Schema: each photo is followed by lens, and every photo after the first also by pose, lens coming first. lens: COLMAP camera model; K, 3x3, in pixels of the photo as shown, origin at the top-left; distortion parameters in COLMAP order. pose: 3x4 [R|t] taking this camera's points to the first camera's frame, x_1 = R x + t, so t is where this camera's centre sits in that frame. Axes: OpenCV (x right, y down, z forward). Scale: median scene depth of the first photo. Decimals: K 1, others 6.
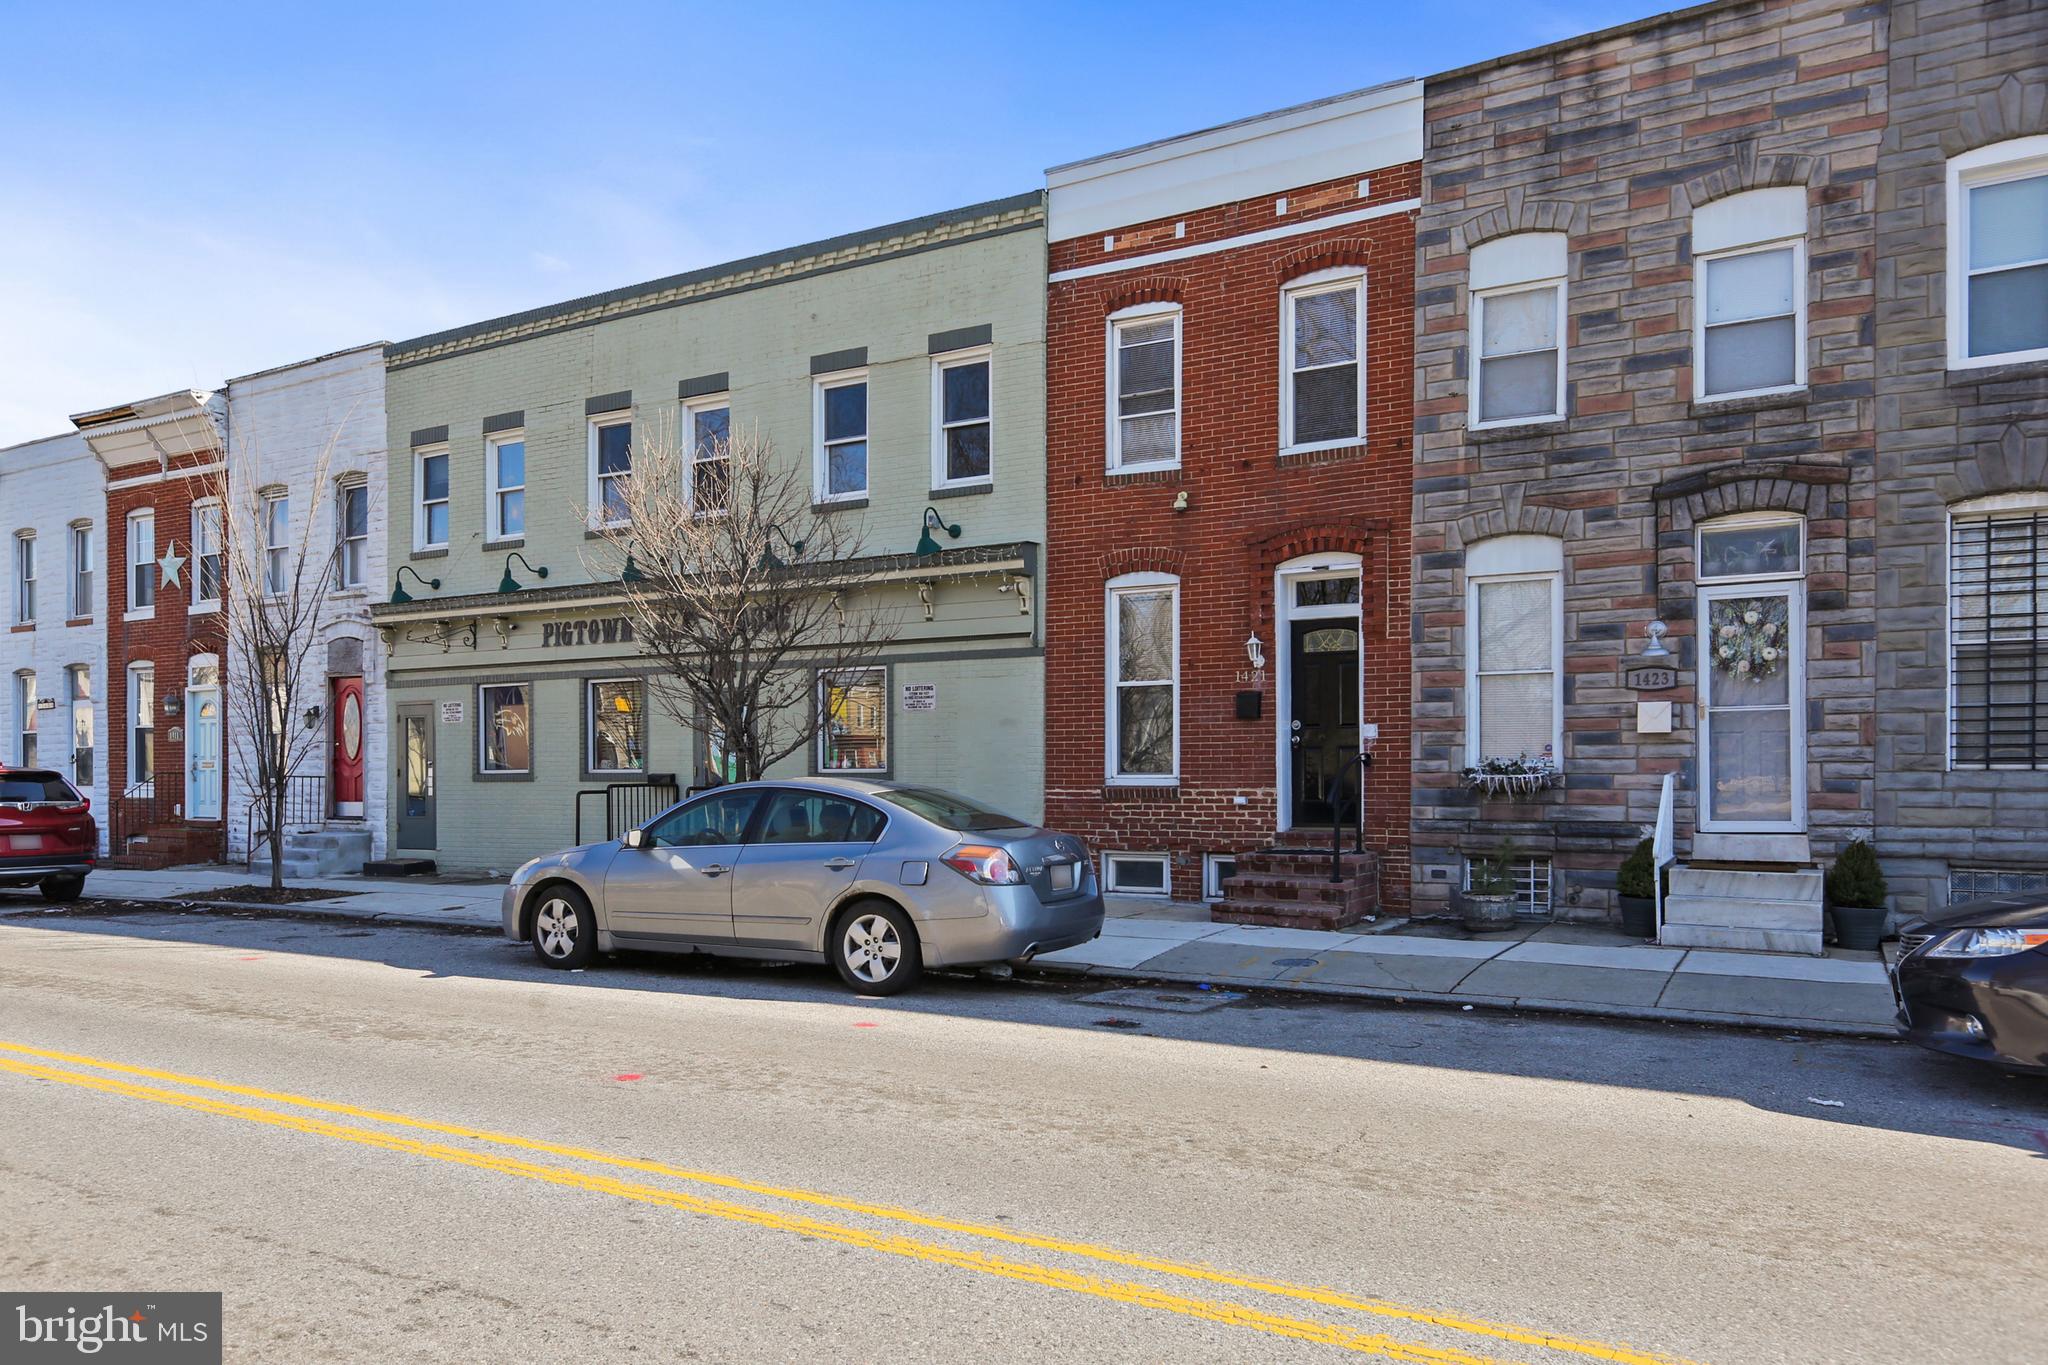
lens RADIAL K [[1390.8, 0, 1028.9], [0, 1390.8, 773.4], [0, 0, 1]] dist [0.016570, -0.000589]
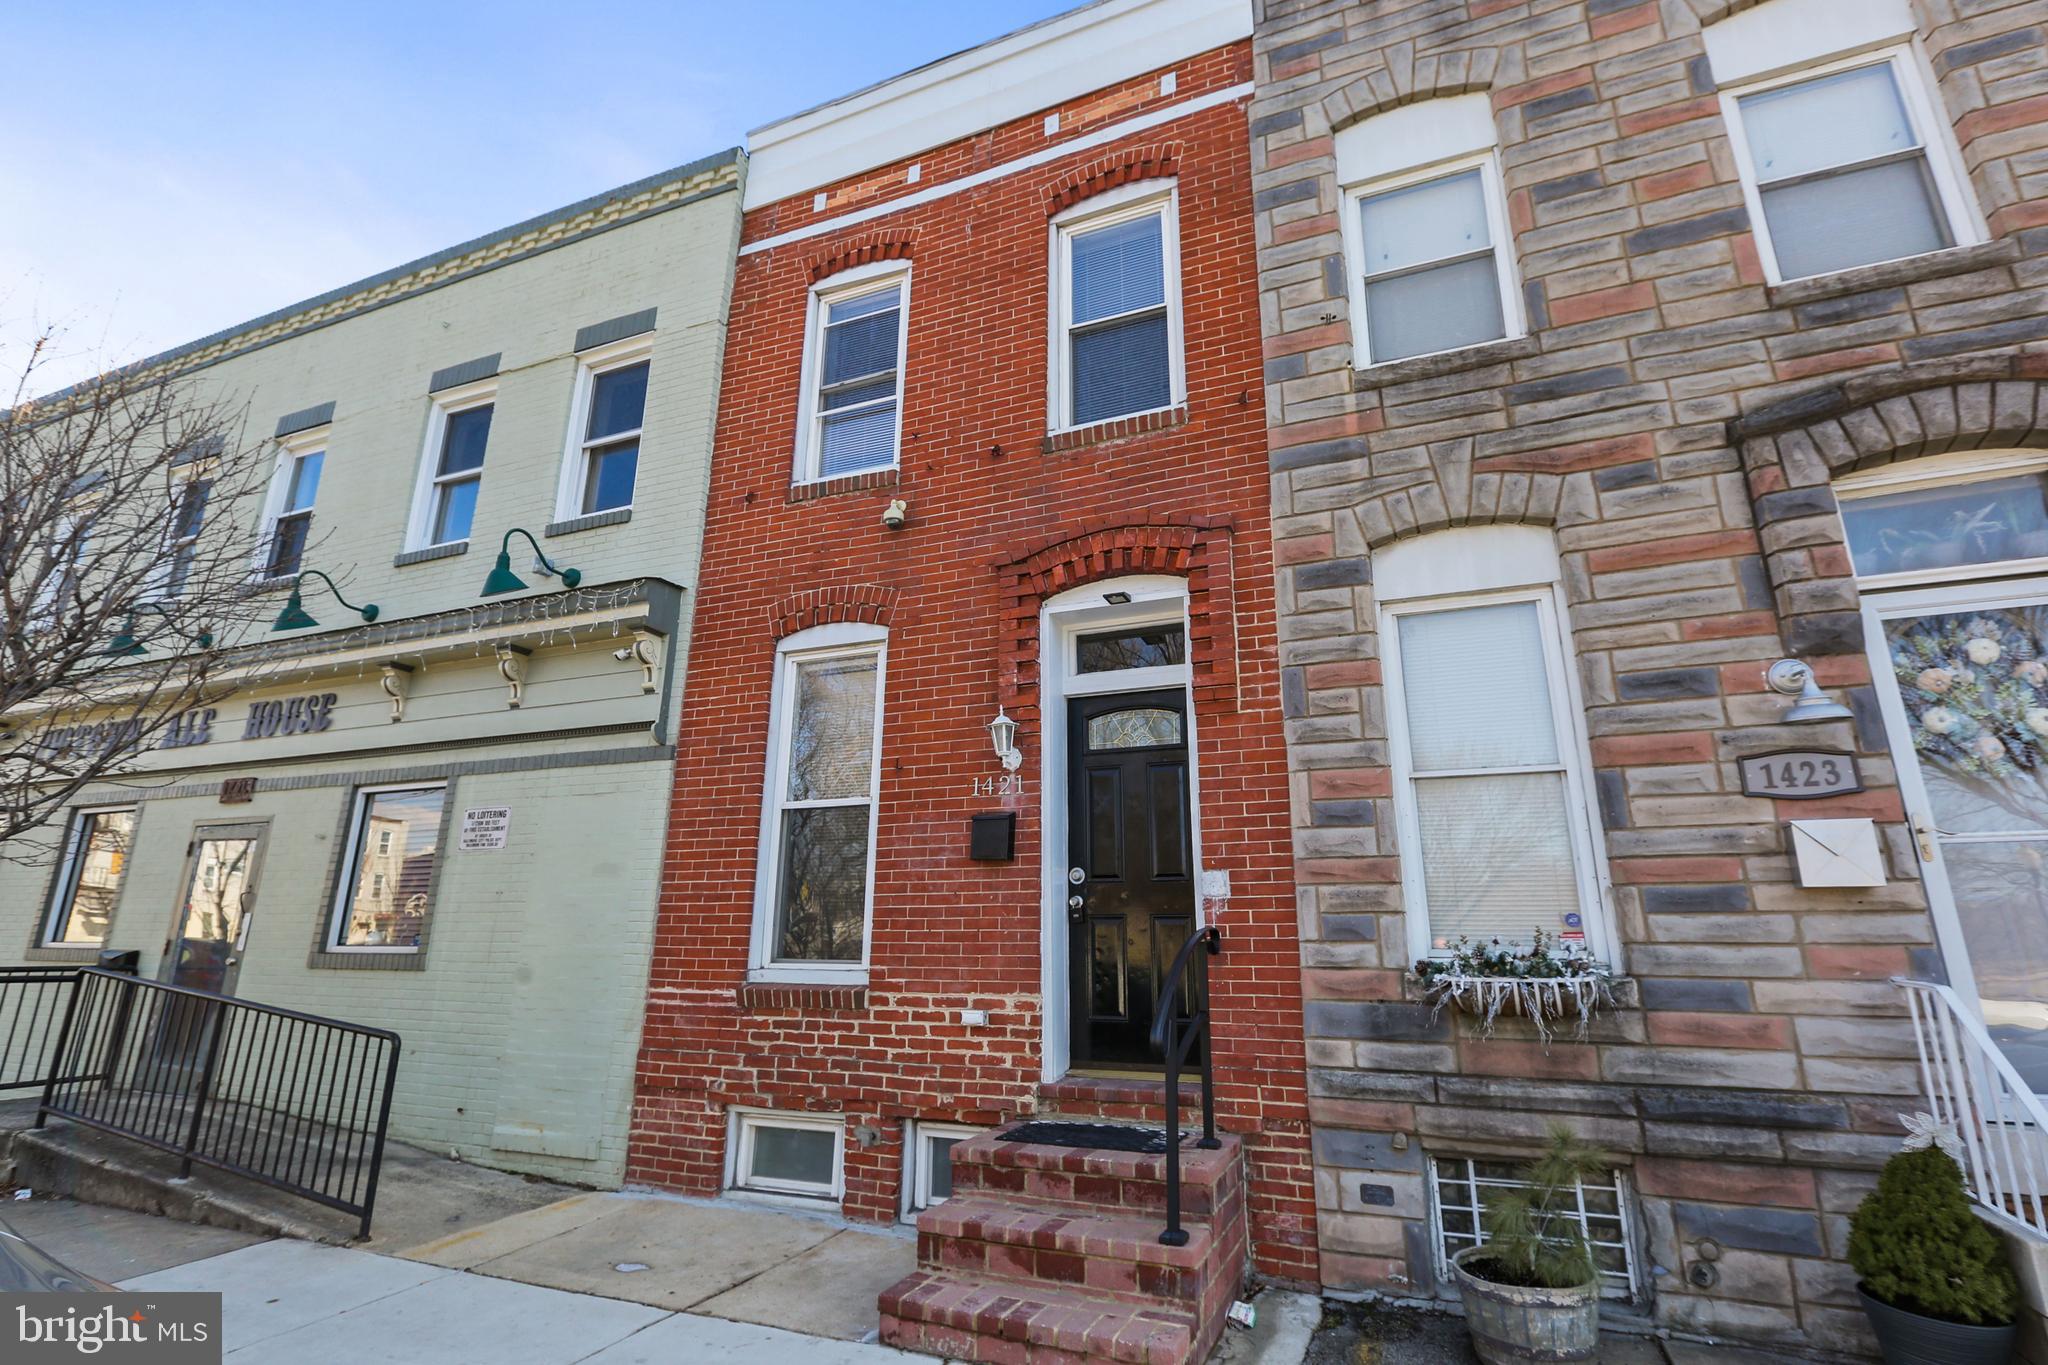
lens RADIAL K [[942.5, 0, 1024.0], [0, 942.5, 682.5], [0, 0, 1]] dist [-0.000266, -0.000538]
pose [[0.990153, 0.047945, 0.131520, 0.124165], [-0.010376, 0.962070, -0.272604, -0.006014], [-0.139601, 0.268555, 0.953095, 0.656734]]
